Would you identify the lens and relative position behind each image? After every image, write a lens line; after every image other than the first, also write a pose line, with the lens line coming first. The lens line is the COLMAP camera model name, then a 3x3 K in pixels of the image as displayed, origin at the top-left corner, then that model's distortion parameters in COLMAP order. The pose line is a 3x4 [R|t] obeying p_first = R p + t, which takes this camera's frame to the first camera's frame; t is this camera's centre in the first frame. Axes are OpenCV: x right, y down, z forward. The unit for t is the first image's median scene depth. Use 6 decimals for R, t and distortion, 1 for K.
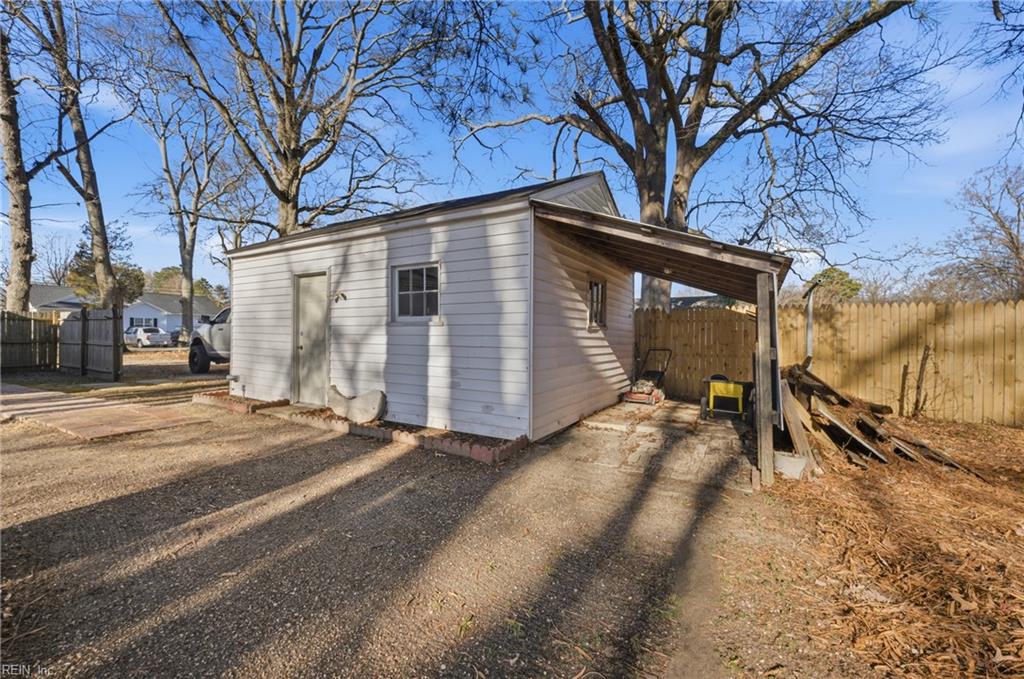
lens RADIAL K [[416.5, 0, 516.6], [0, 416.5, 335.7], [0, 0, 1]] dist [-0.020232, 0.002838]
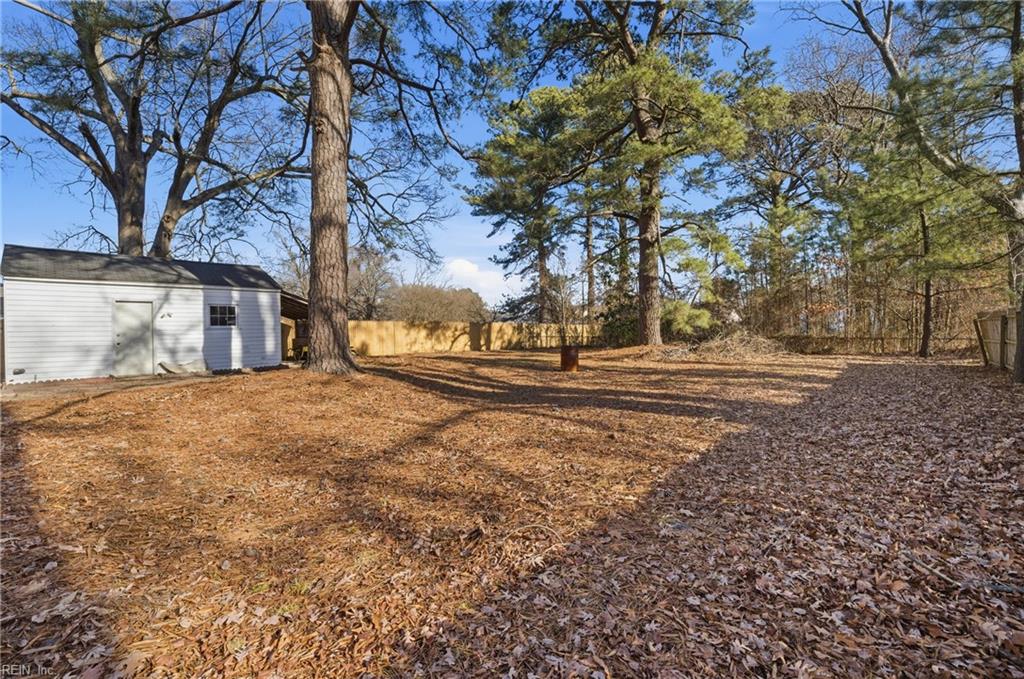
lens RADIAL K [[416.5, 0, 513.8], [0, 416.5, 338.0], [0, 0, 1]] dist [-0.020232, 0.002838]
pose [[0.175287, -0.016484, 0.984379, -2.188278], [0.006272, 0.999858, 0.015627, -0.001003], [-0.984497, 0.003434, 0.175365, -1.048061]]
